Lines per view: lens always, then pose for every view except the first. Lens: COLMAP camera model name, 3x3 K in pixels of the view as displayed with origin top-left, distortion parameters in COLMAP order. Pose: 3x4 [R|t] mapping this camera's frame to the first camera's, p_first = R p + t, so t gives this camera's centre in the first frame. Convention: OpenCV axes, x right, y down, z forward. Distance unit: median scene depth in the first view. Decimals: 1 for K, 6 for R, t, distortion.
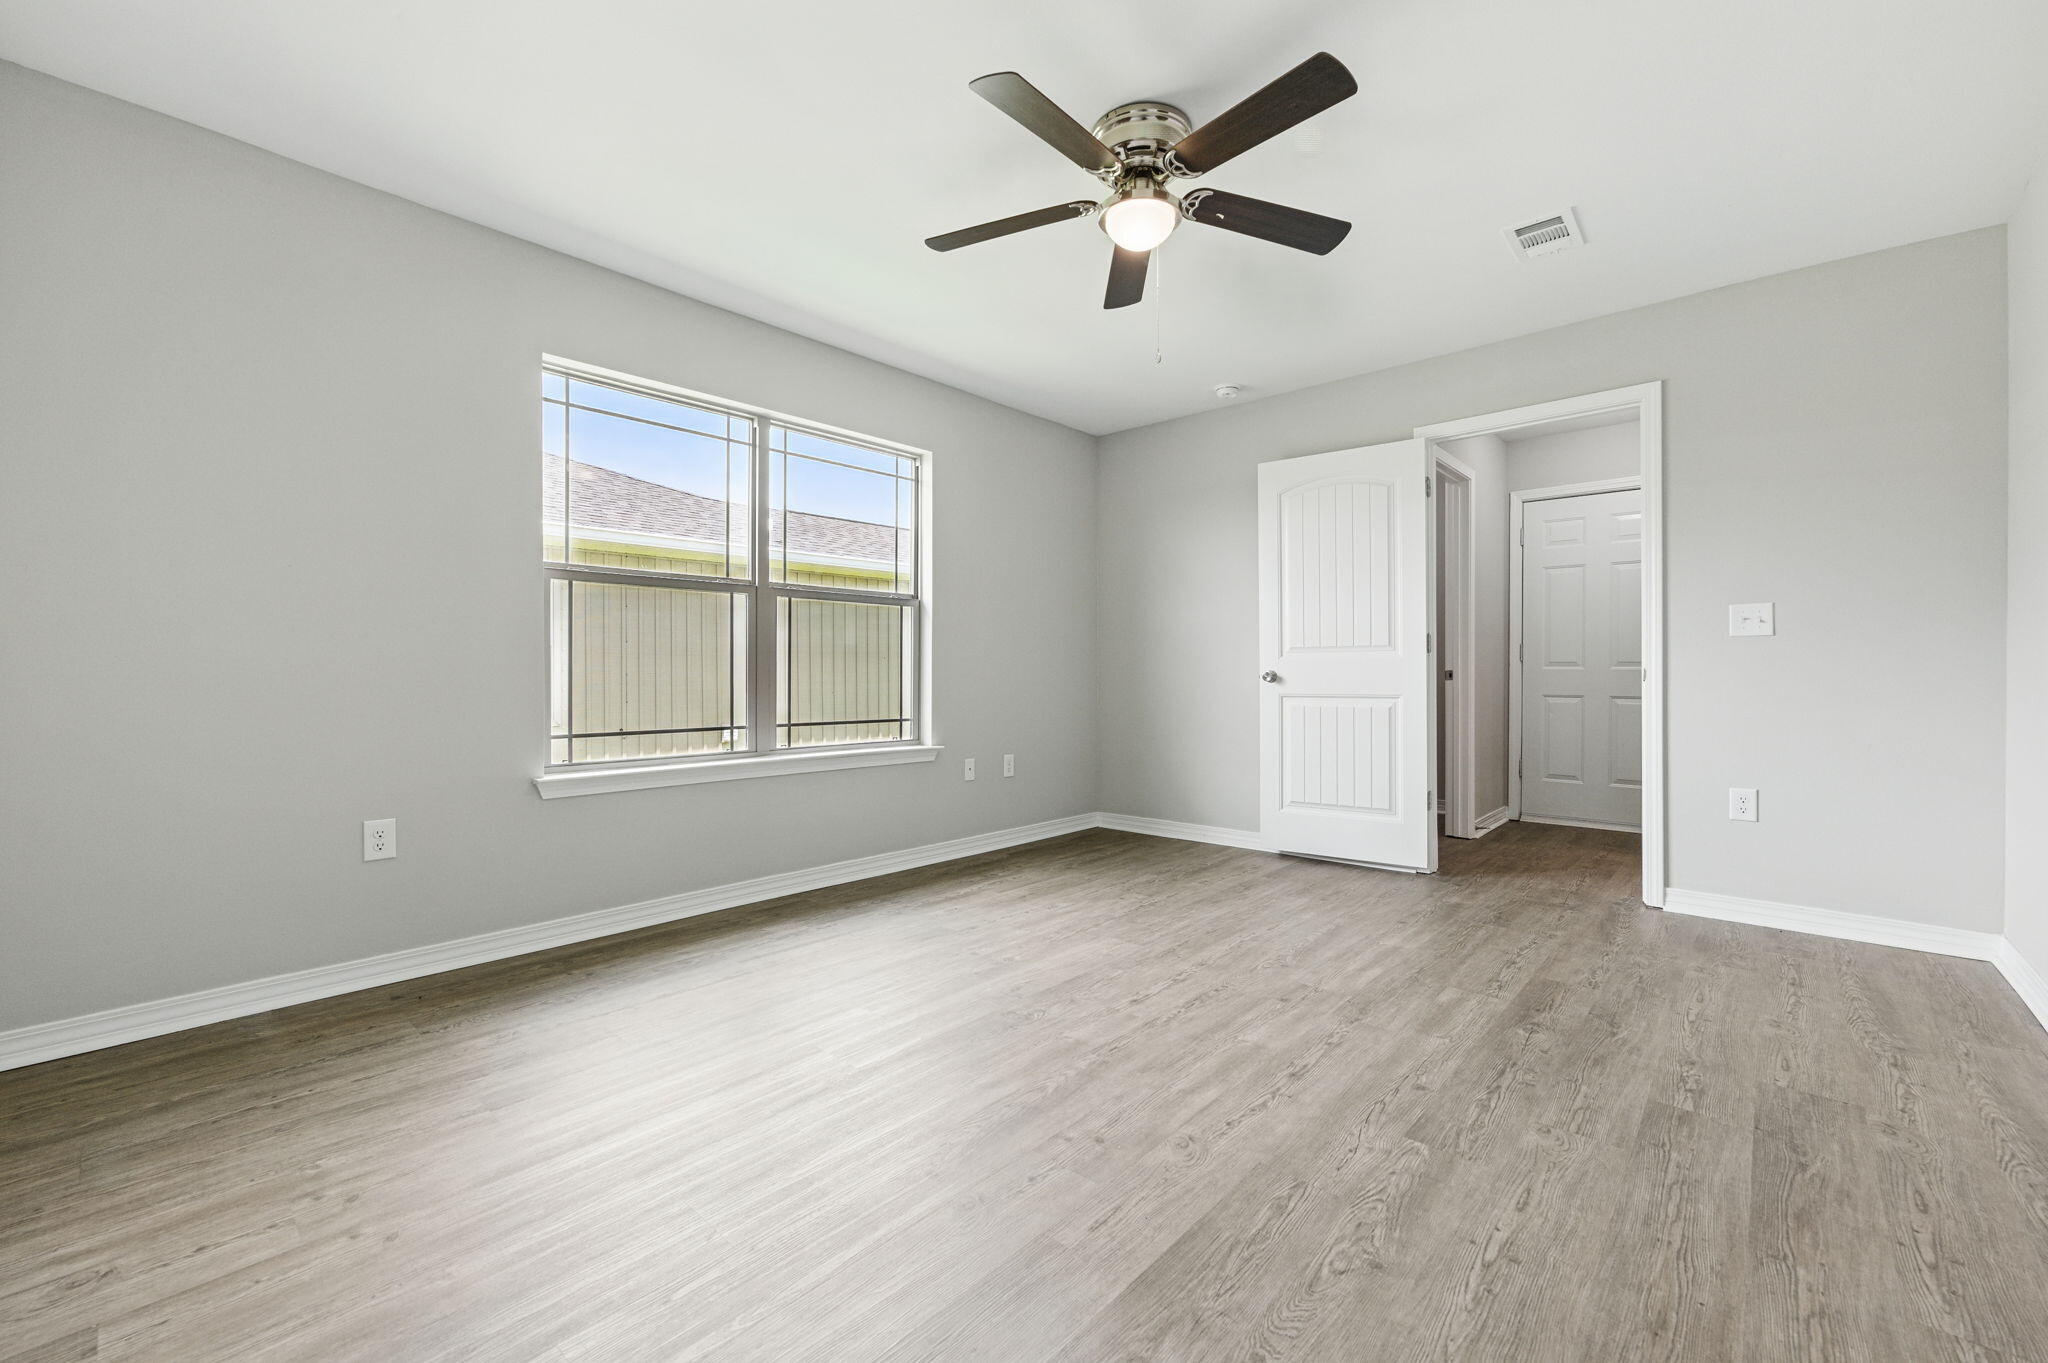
lens RADIAL K [[790.6, 0, 1030.3], [0, 790.6, 675.9], [0, 0, 1]] dist [-0.000768, -0.003268]
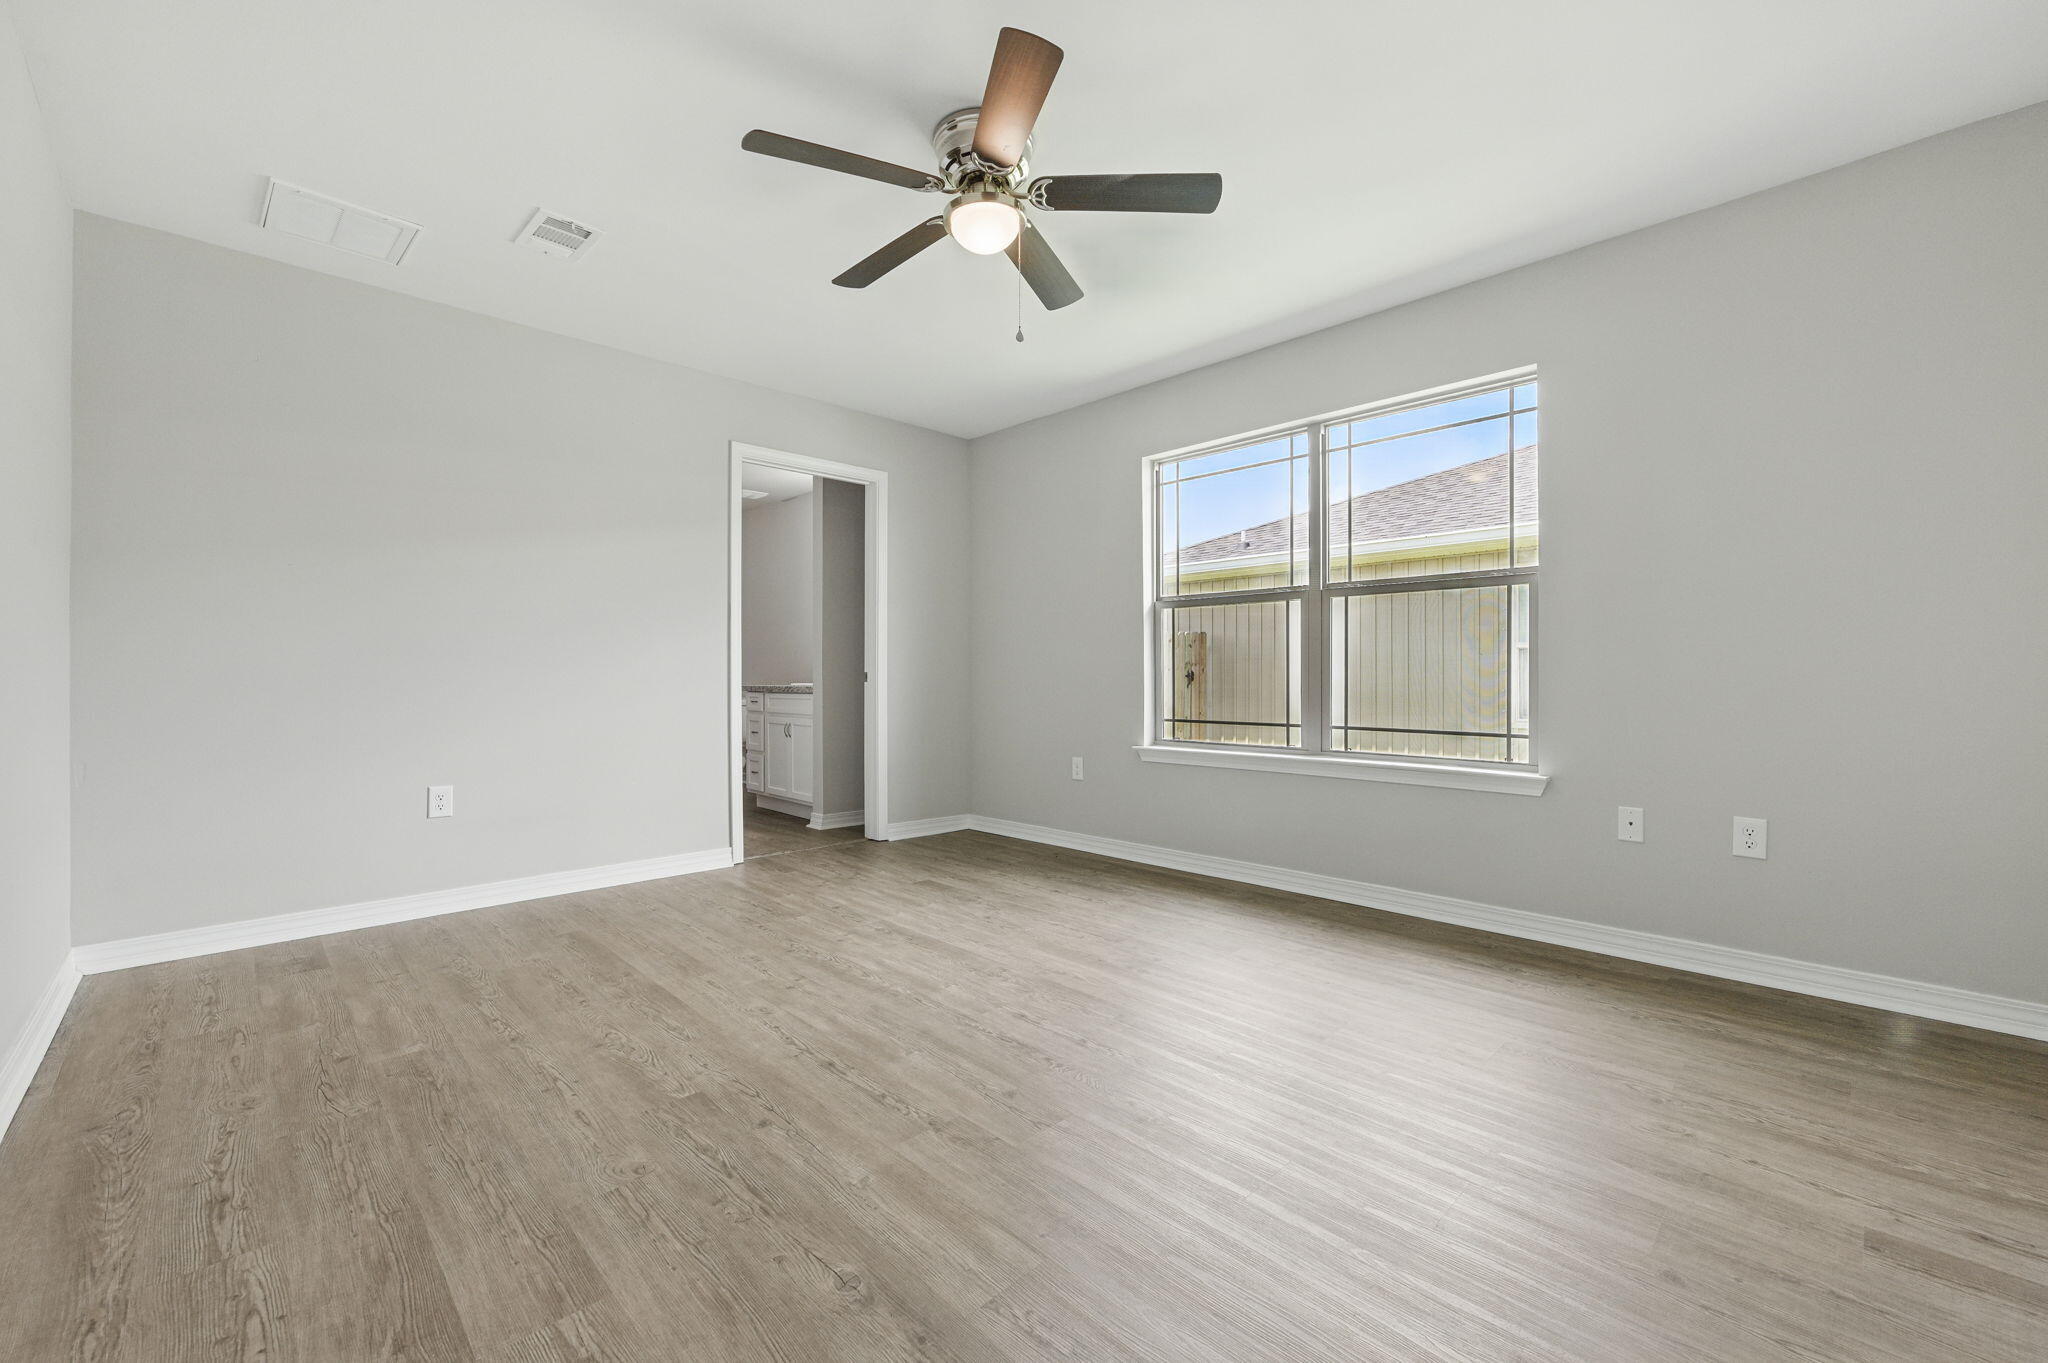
lens RADIAL K [[790.6, 0, 1030.3], [0, 790.6, 675.9], [0, 0, 1]] dist [-0.000768, -0.003268]
pose [[-0.020607, -0.002148, -0.999785, 1.154591], [0.003514, 0.999991, -0.002221, -0.000940], [0.999781, -0.003559, -0.020599, 1.087322]]
